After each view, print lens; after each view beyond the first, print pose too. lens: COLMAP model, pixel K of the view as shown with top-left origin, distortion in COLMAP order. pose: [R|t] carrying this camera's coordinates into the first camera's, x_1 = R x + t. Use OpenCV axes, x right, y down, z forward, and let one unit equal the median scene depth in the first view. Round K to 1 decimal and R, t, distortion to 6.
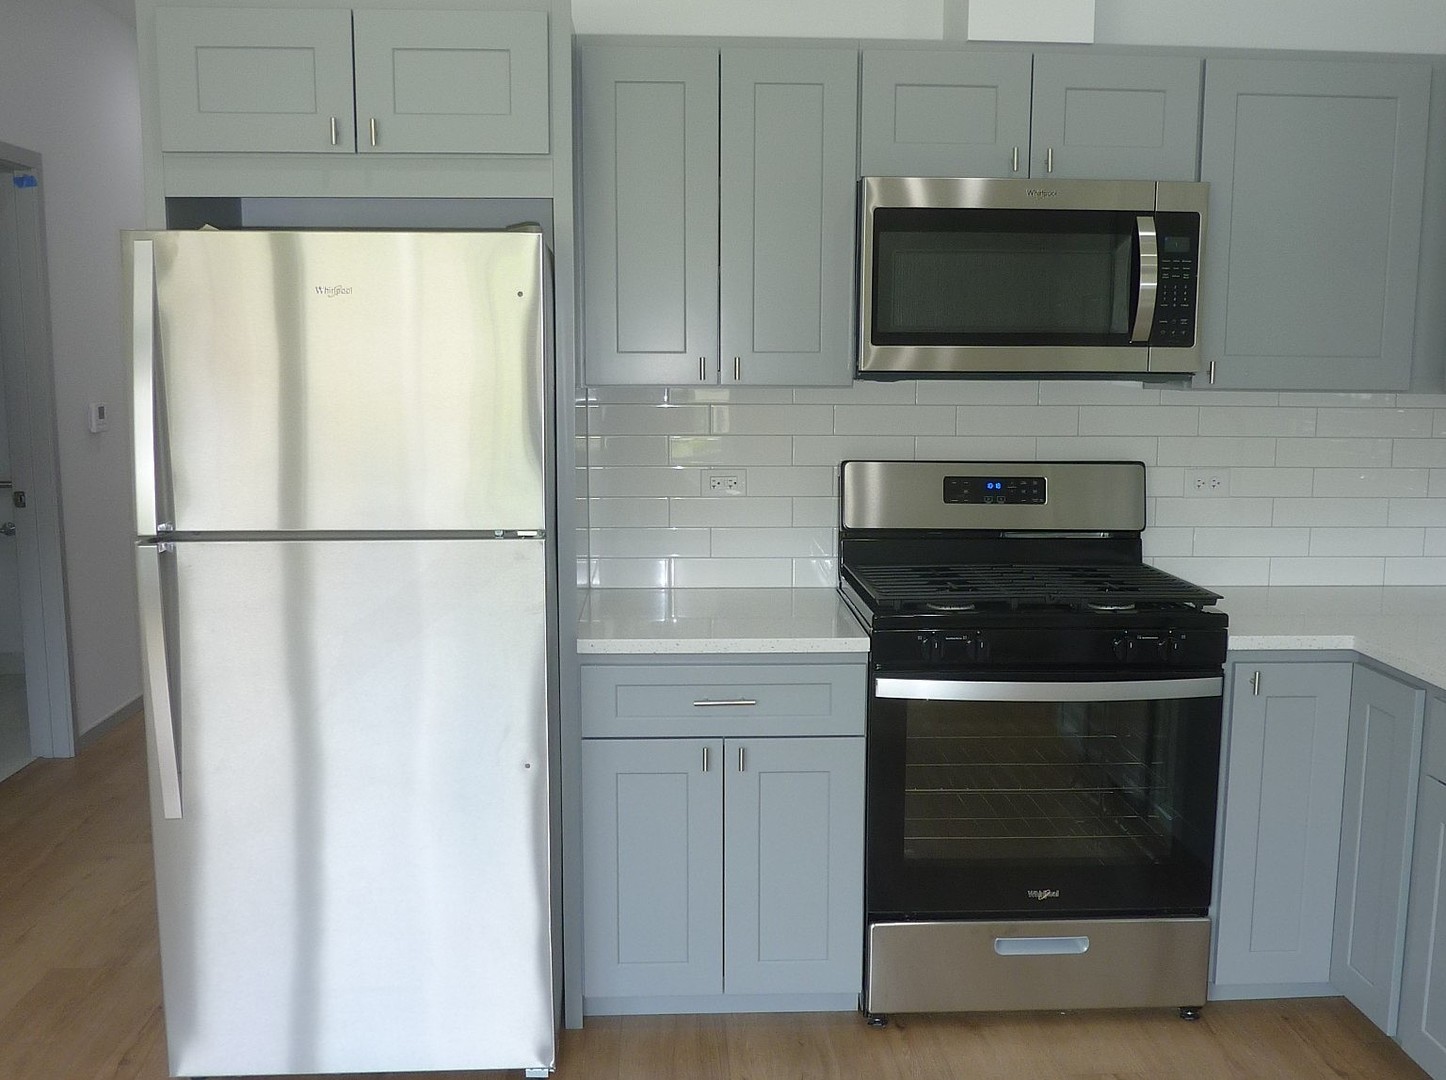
lens RADIAL K [[1421.4, 0, 724.4], [0, 1421.4, 580.3], [0, 0, 1]] dist [-0.068972, 0.005126]
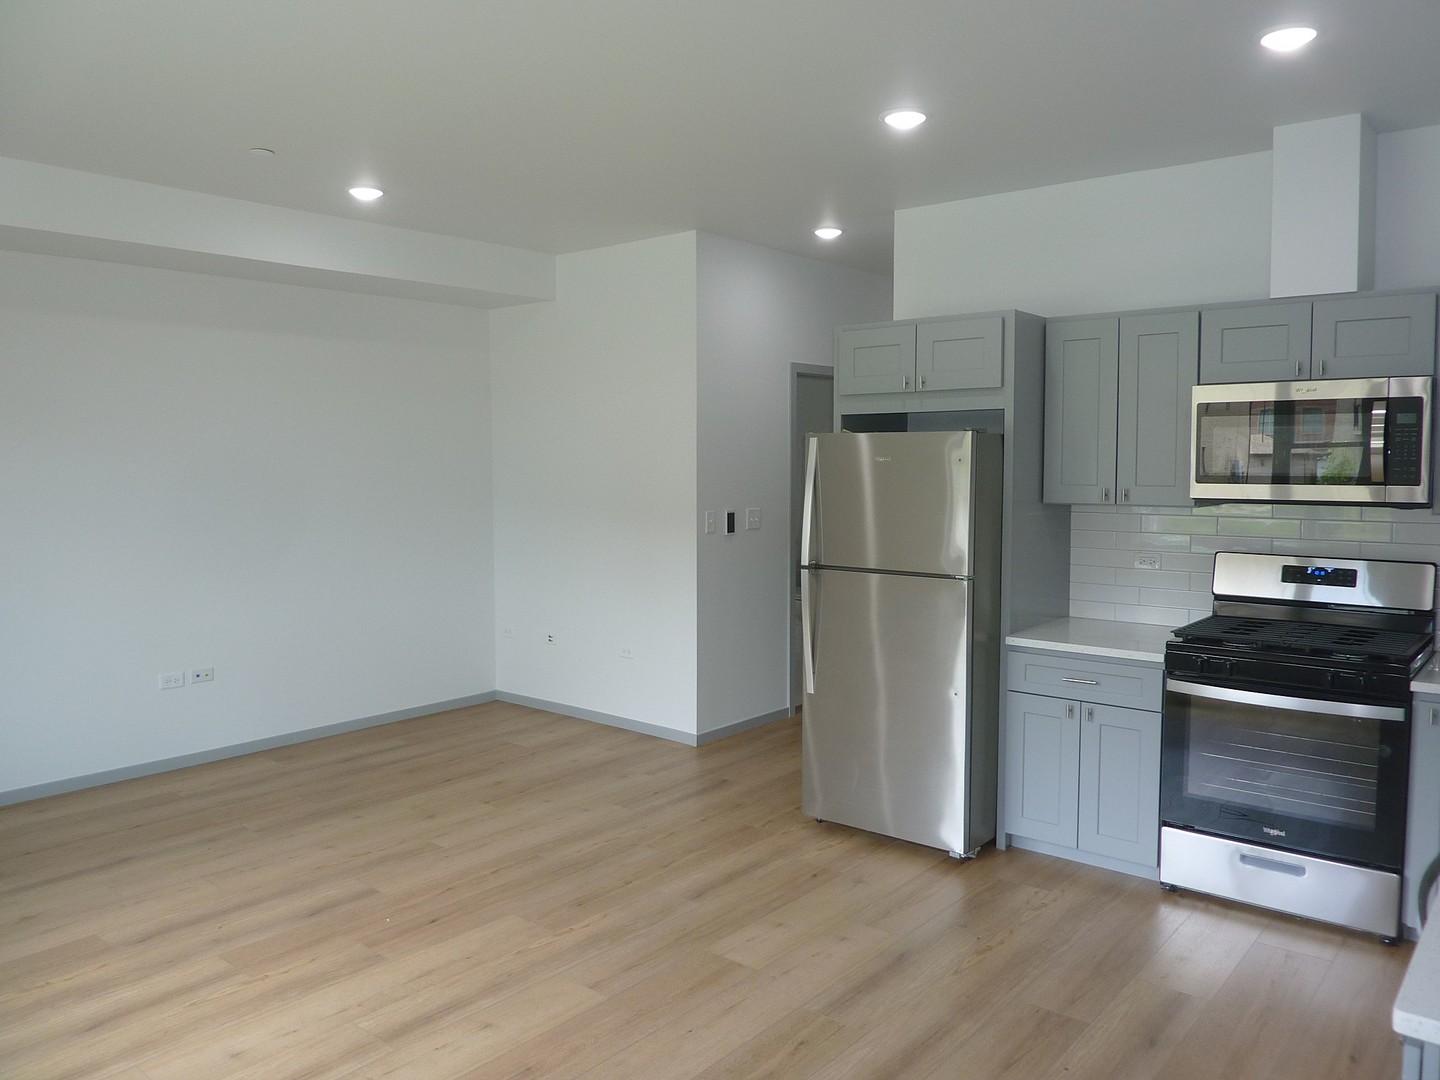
lens RADIAL K [[1048.9, 0, 734.8], [0, 1048.9, 531.7], [0, 0, 1]] dist [-0.019010, -0.003488]
pose [[0.738498, 0.038820, -0.673138, 0.545074], [-0.093505, 0.994591, -0.045226, -0.001531], [0.667741, 0.096341, 0.738133, -0.285937]]
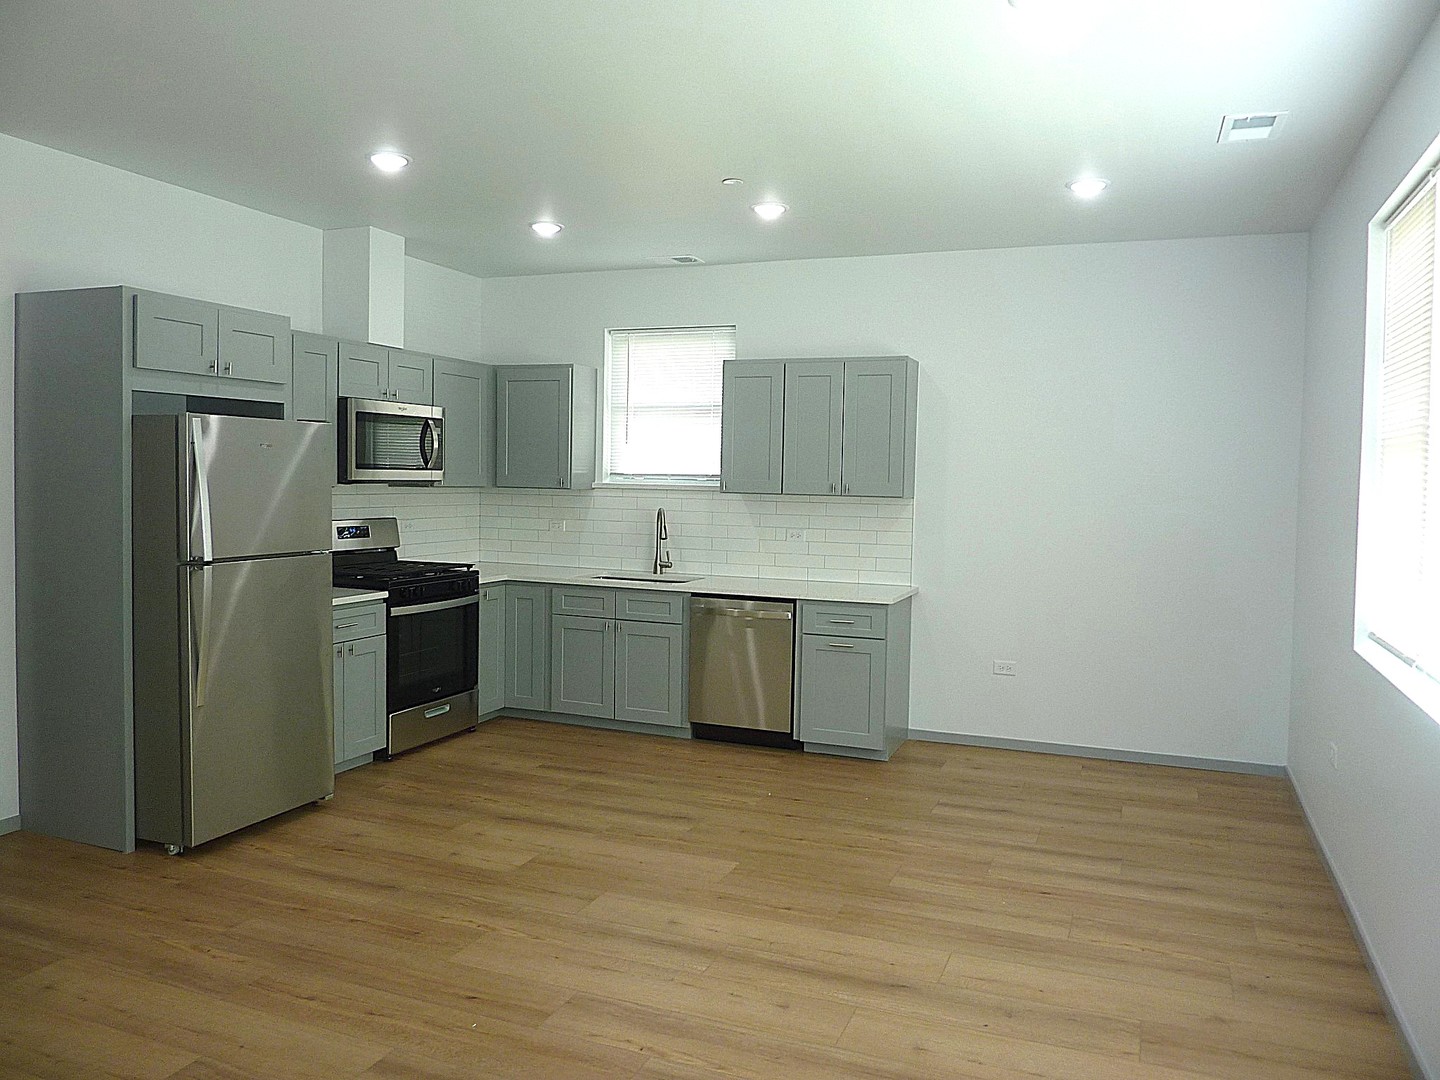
lens RADIAL K [[1069.2, 0, 720.0], [0, 1069.2, 540.0], [0, 0, 1]] dist [-0.044899, -0.000961]
pose [[0.421165, -0.054454, 0.905348, -1.245816], [0.121221, 0.992620, 0.003312, 0.015926], [-0.898847, 0.108352, 0.424657, -0.272033]]
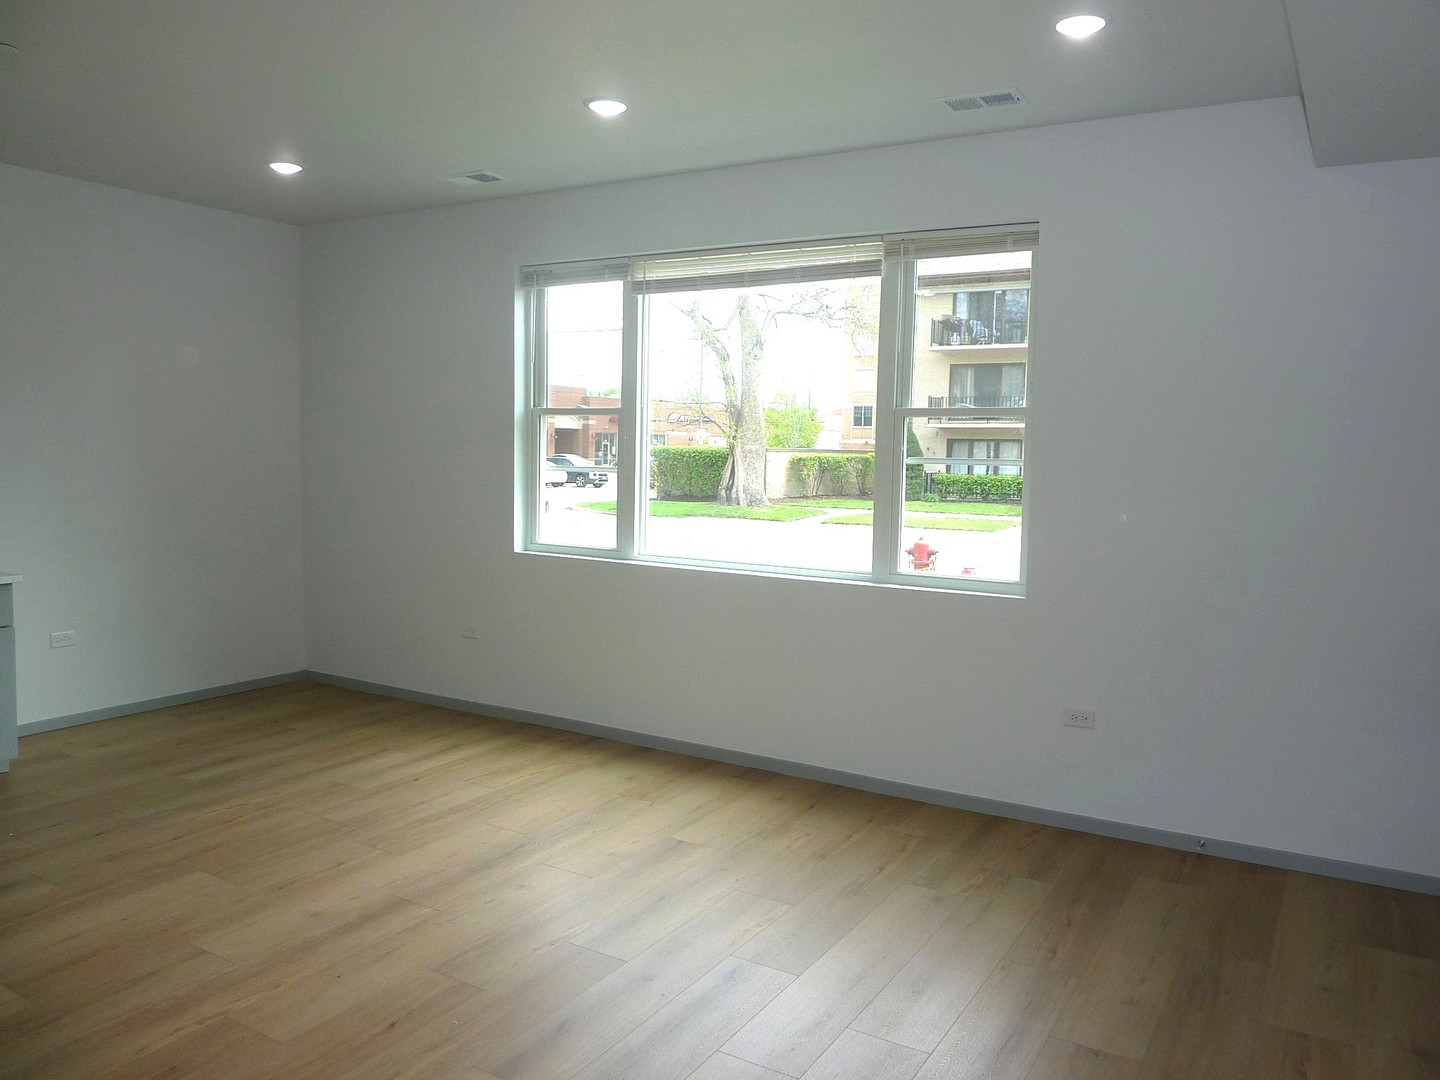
lens RADIAL K [[1048.9, 0, 734.8], [0, 1048.9, 531.7], [0, 0, 1]] dist [-0.019010, -0.003488]
pose [[-0.834446, -0.068323, 0.546838, -1.172260], [0.053147, 0.977683, 0.203254, -0.158586], [-0.548521, 0.198667, -0.812192, 0.869244]]
